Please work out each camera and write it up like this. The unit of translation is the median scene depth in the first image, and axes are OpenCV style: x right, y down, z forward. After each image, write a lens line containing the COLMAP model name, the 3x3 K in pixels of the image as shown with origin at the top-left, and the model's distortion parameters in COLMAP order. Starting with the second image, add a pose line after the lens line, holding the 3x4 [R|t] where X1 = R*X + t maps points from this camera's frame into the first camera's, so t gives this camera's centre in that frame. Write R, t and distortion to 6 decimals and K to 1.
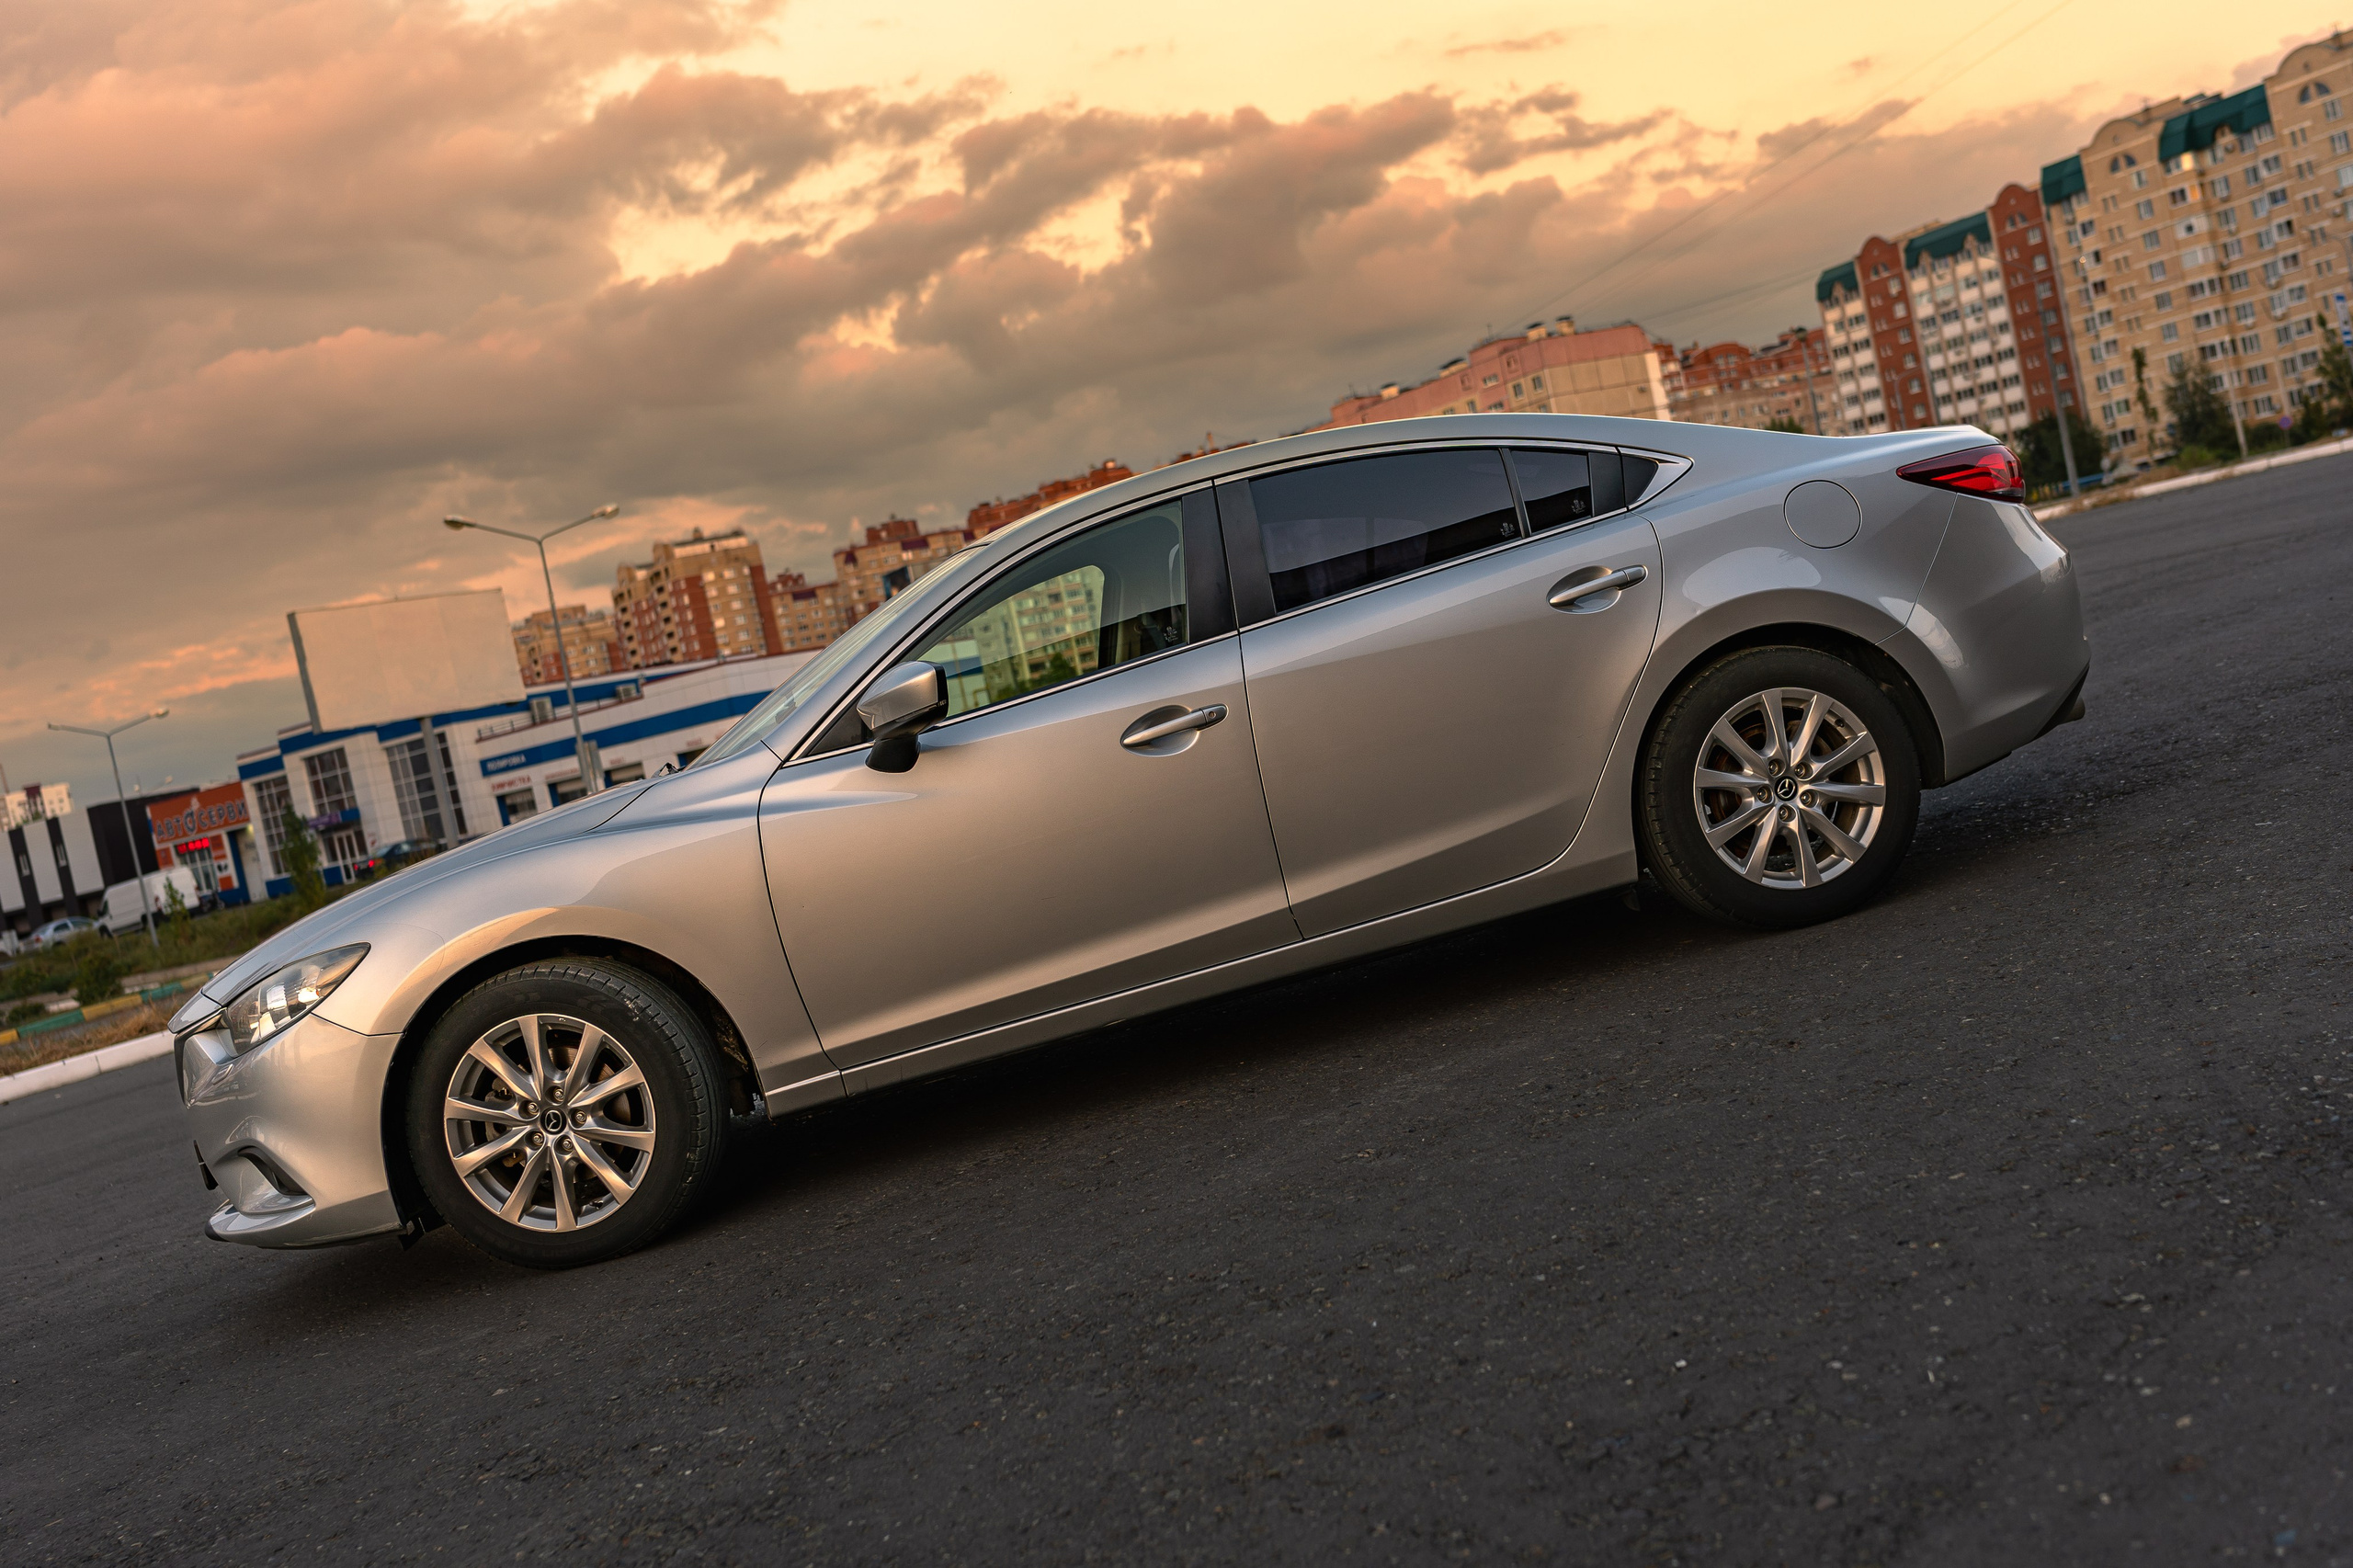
lens RADIAL K [[2461.1, 0, 1176.5], [0, 2461.1, 784.0], [0, 0, 1]] dist [-0.002323, -0.001157]
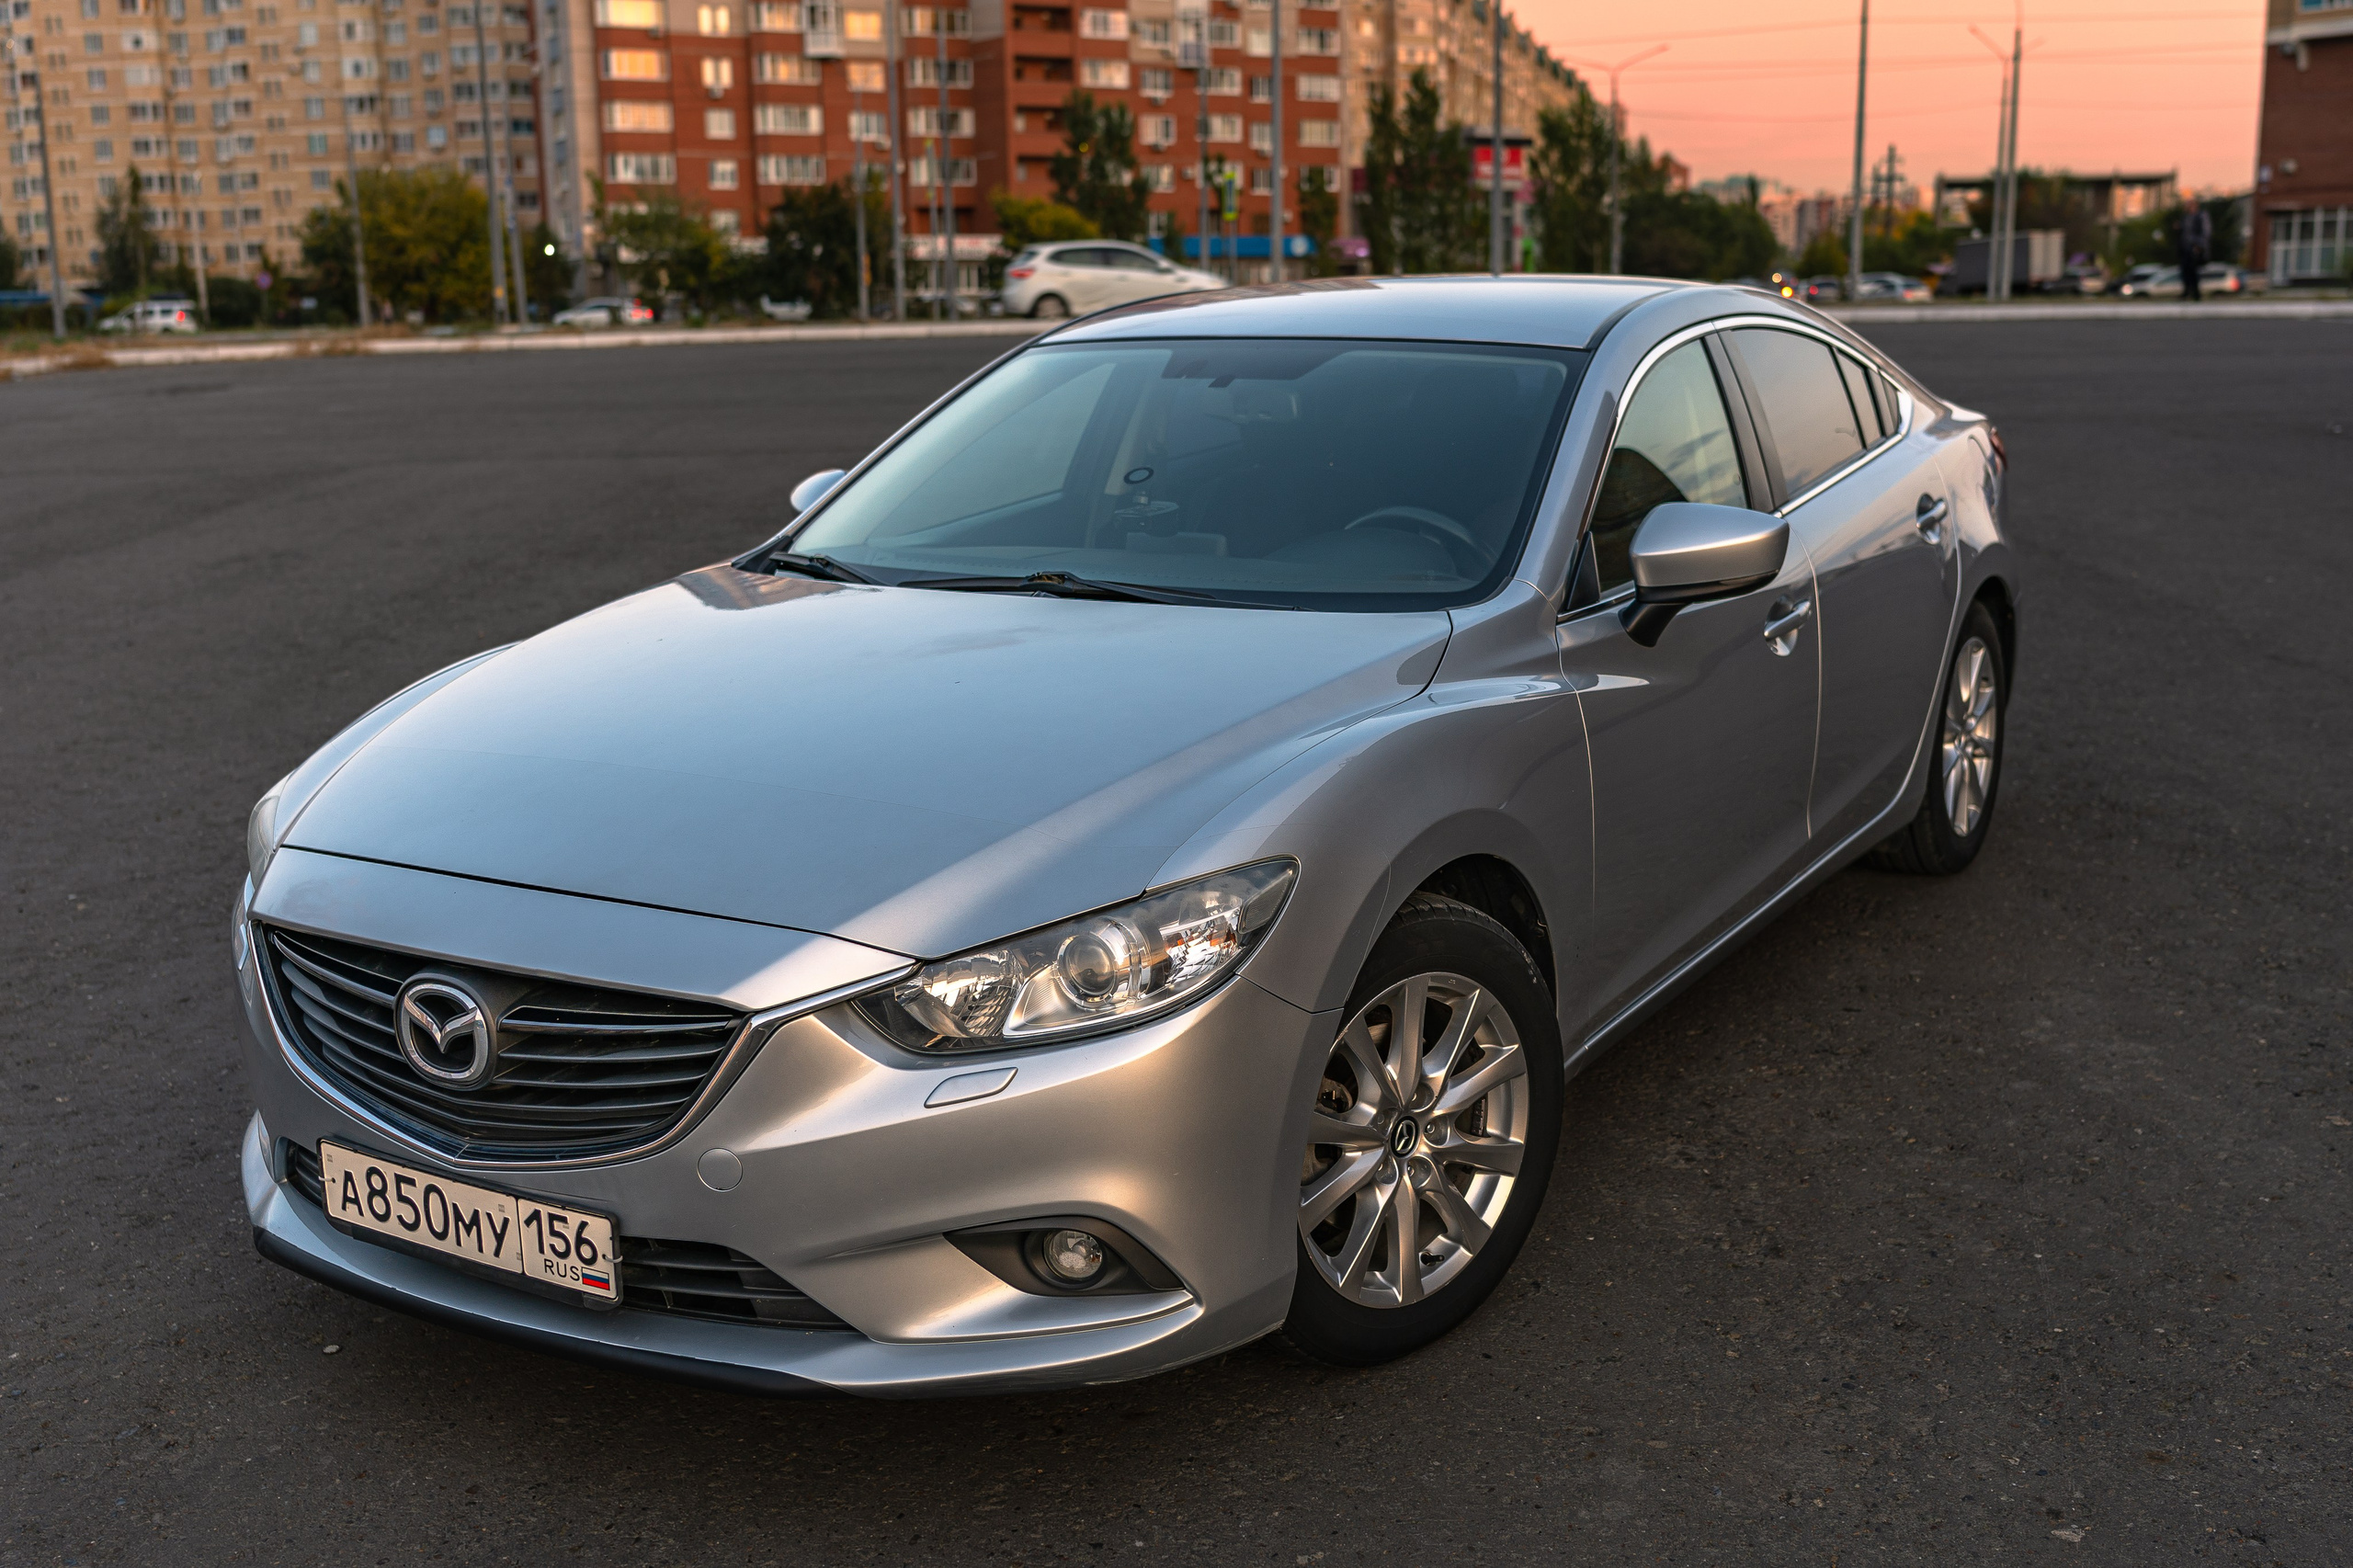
lens RADIAL K [[2461.1, 0, 1176.5], [0, 2461.1, 784.0], [0, 0, 1]] dist [-0.002323, -0.001157]
pose [[0.634631, 0.042469, 0.771648, -0.036325], [-0.098187, 0.994828, 0.026001, -0.013594], [-0.766553, -0.092267, 0.635518, 0.098978]]
